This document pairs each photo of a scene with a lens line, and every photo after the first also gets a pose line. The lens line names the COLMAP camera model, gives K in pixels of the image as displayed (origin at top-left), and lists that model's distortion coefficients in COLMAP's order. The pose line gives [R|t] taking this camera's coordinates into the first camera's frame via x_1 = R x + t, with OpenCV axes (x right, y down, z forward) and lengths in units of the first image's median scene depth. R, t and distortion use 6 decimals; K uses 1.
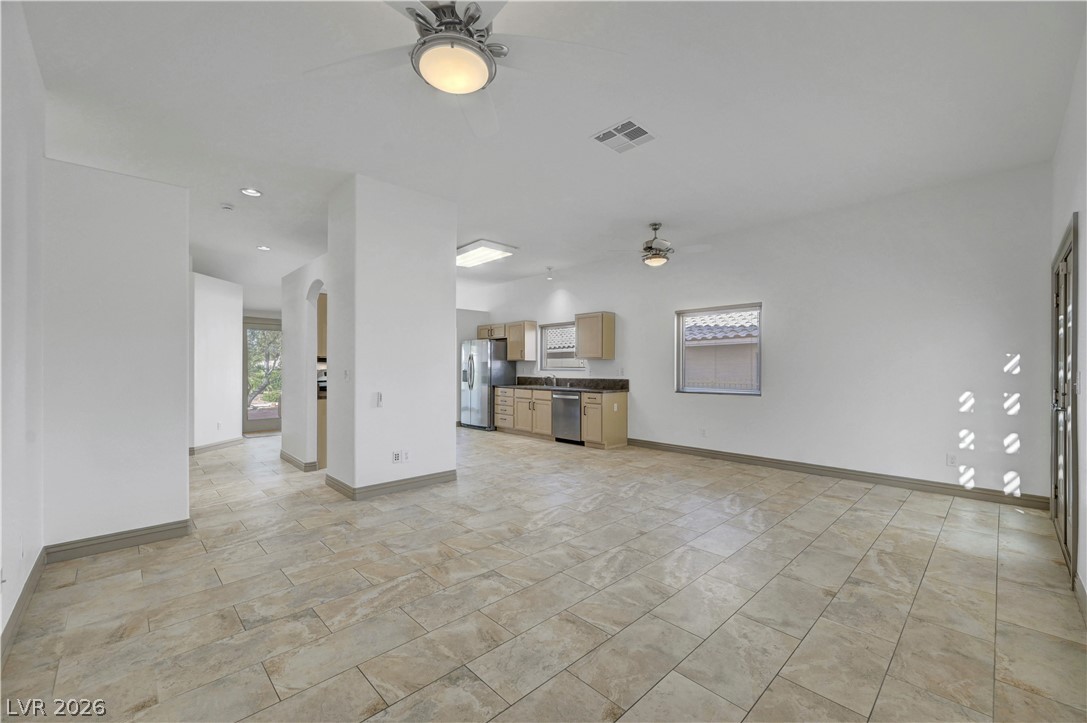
lens RADIAL K [[437.4, 0, 543.5], [0, 437.4, 361.5], [0, 0, 1]] dist [0.001010, 0.000451]
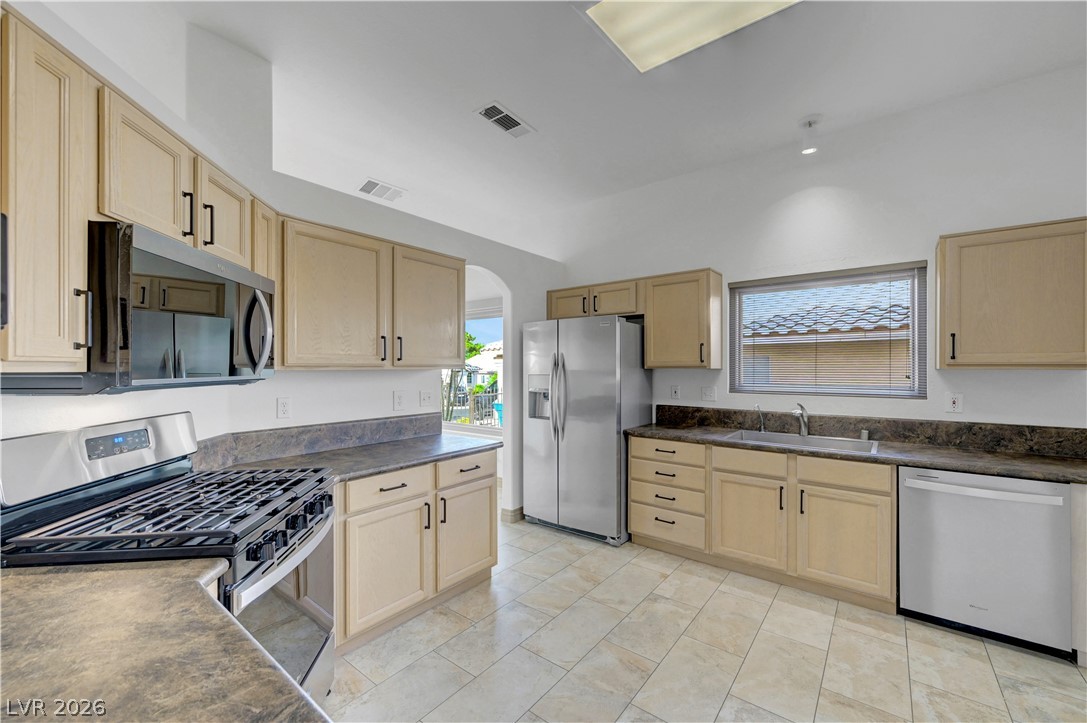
lens RADIAL K [[440.7, 0, 541.0], [0, 440.7, 367.4], [0, 0, 1]] dist [-0.001221, -0.000193]
pose [[0.989816, -0.002593, 0.142332, -0.514784], [0.000957, 0.999933, 0.011561, -0.017867], [-0.142352, -0.011307, 0.989752, 1.267798]]
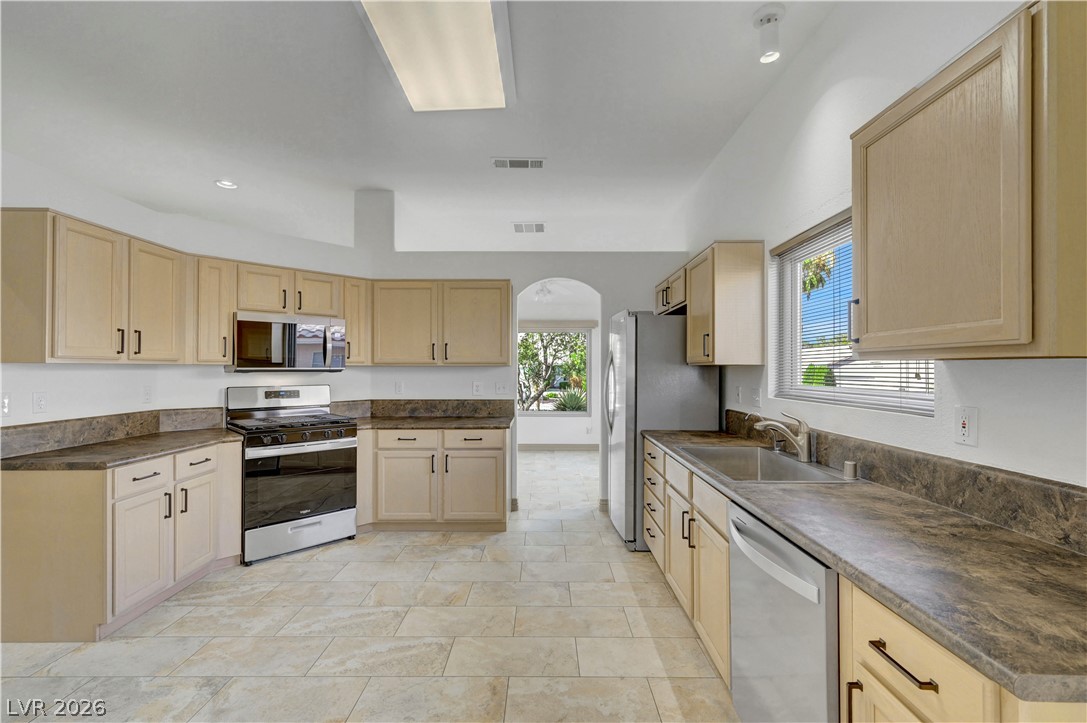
lens RADIAL K [[469.2, 0, 547.6], [0, 469.2, 363.6], [0, 0, 1]] dist [-0.000730, -0.000248]
pose [[0.729361, -0.009760, -0.684060, 0.211066], [0.010569, 0.999940, -0.002998, -0.006933], [0.684048, -0.005044, 0.729420, 1.346185]]
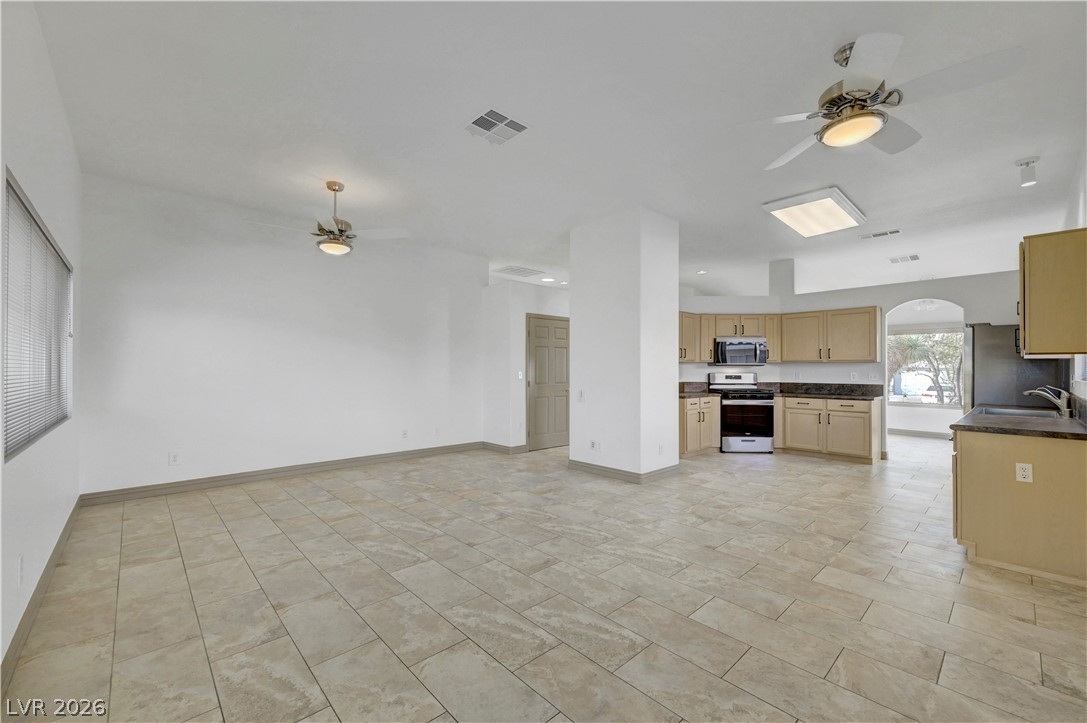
lens RADIAL K [[440.7, 0, 541.0], [0, 440.7, 367.4], [0, 0, 1]] dist [-0.001221, -0.000193]
pose [[-0.013810, -0.007373, -0.999877, 0.941861], [0.010438, 0.999917, -0.007517, 0.012262], [0.999850, -0.010540, -0.013731, 0.929187]]
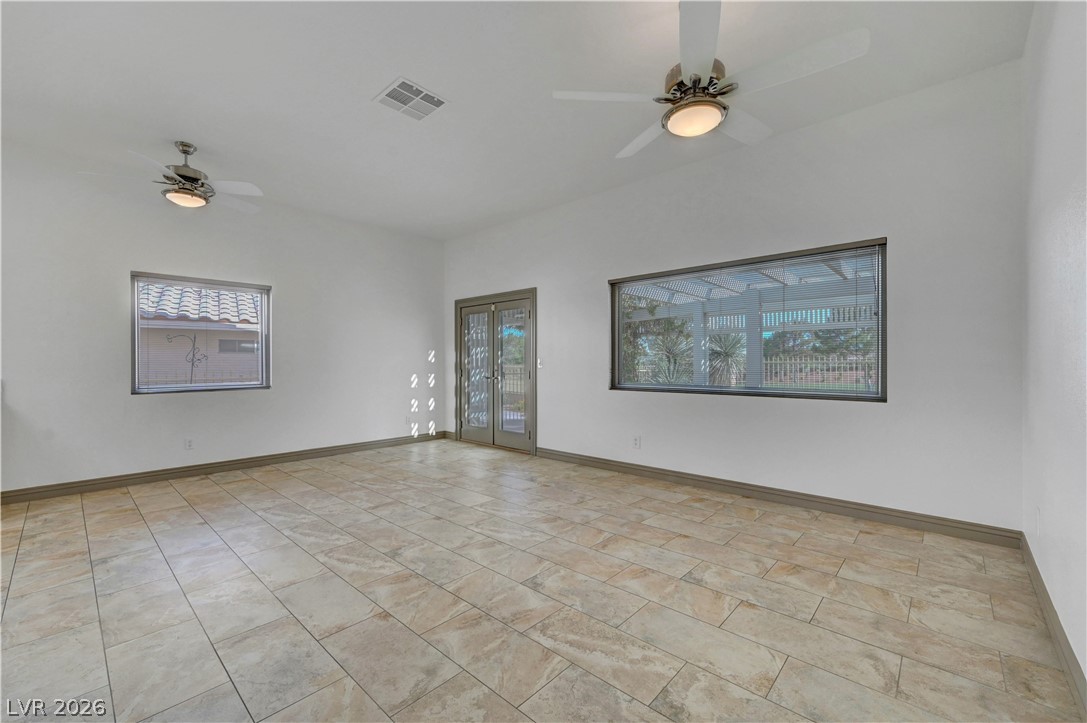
lens RADIAL K [[451.9, 0, 544.0], [0, 451.9, 369.9], [0, 0, 1]] dist [0.000954, 0.000245]
pose [[-0.066360, -0.014048, 0.997697, -0.648375], [-0.007958, 0.999877, 0.013549, 0.029263], [-0.997764, -0.007041, -0.066463, 0.658480]]
